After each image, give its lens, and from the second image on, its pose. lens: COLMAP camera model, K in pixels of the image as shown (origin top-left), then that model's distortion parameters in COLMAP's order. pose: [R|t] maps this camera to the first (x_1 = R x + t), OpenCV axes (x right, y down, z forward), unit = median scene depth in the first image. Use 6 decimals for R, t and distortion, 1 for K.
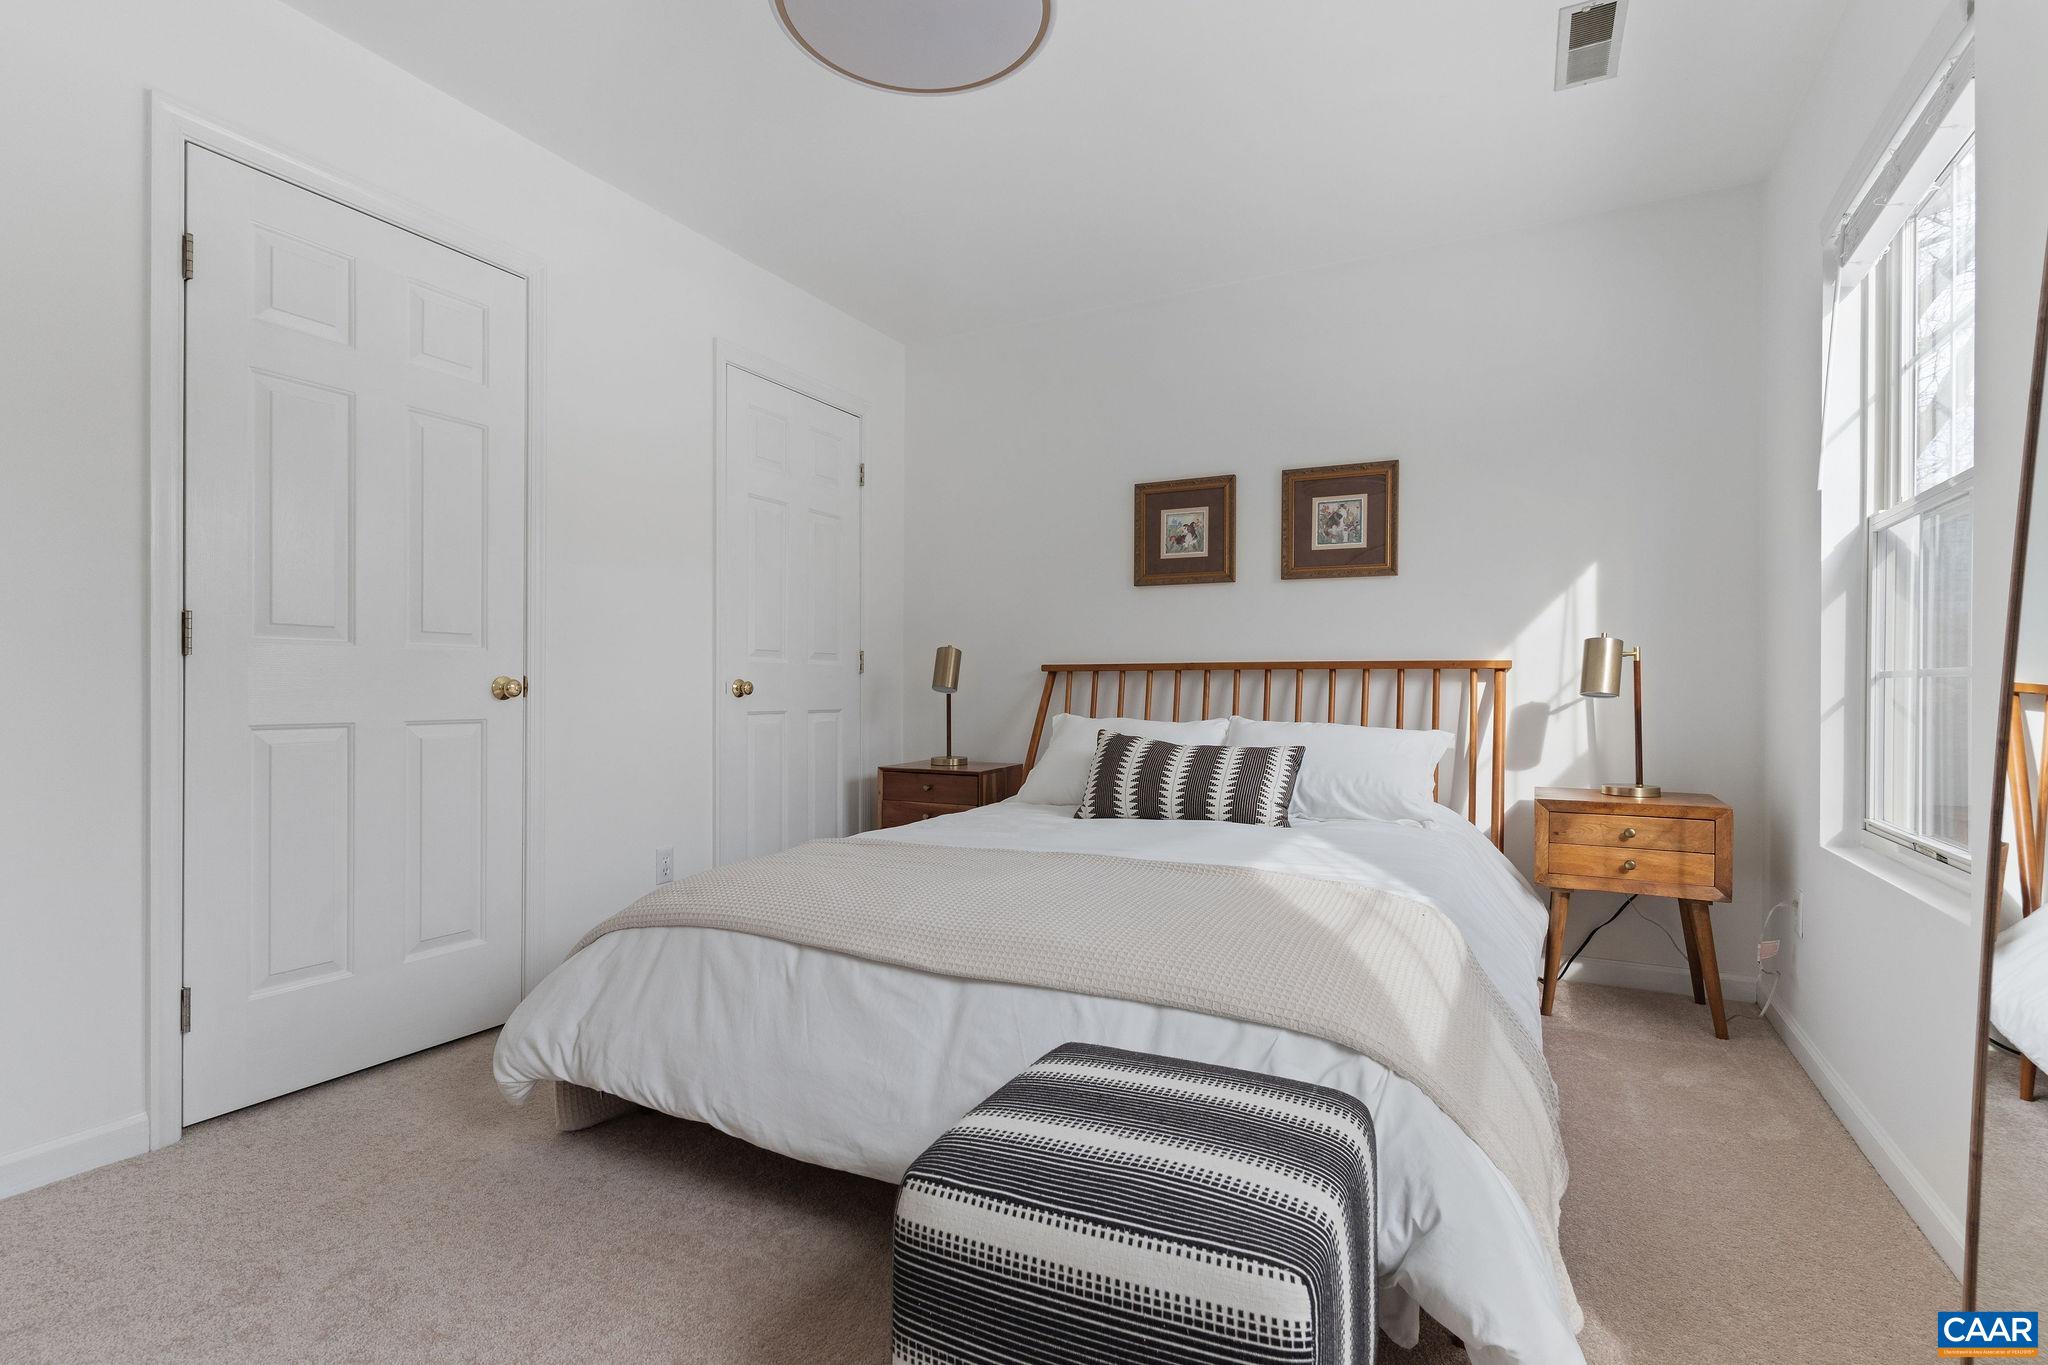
lens RADIAL K [[978.5, 0, 1022.5], [0, 978.5, 690.9], [0, 0, 1]] dist [0.004015, 0.000172]
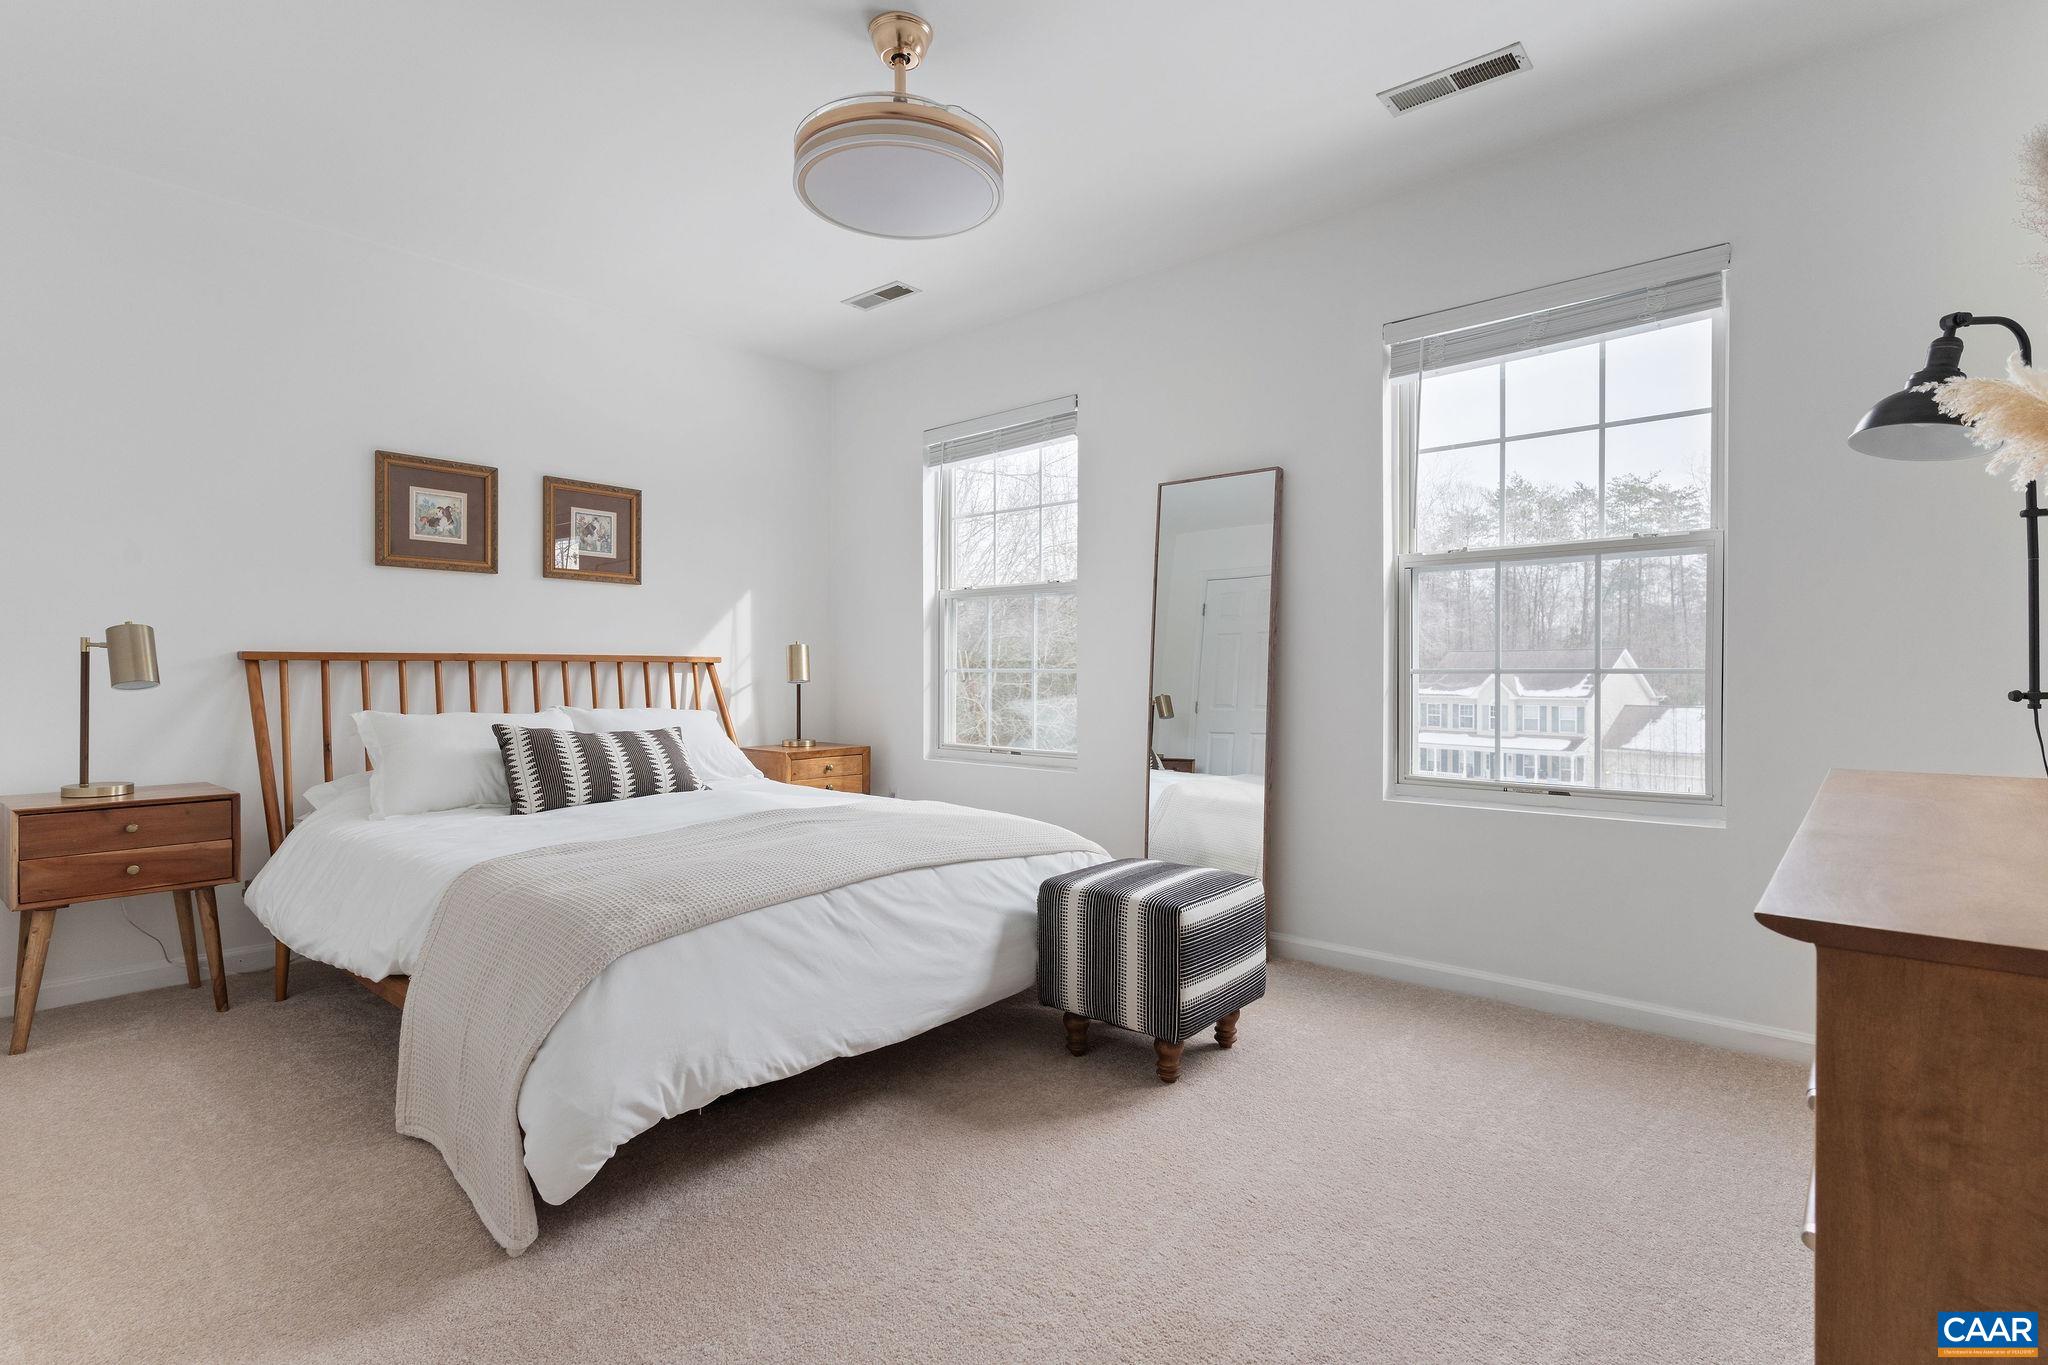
lens RADIAL K [[978.5, 0, 1019.2], [0, 978.5, 675.8], [0, 0, 1]] dist [0.004015, 0.000172]
pose [[0.246551, -0.004868, 0.969118, -0.645861], [0.008415, 0.999960, 0.002882, -0.004965], [-0.969093, 0.007445, 0.246582, 0.234310]]
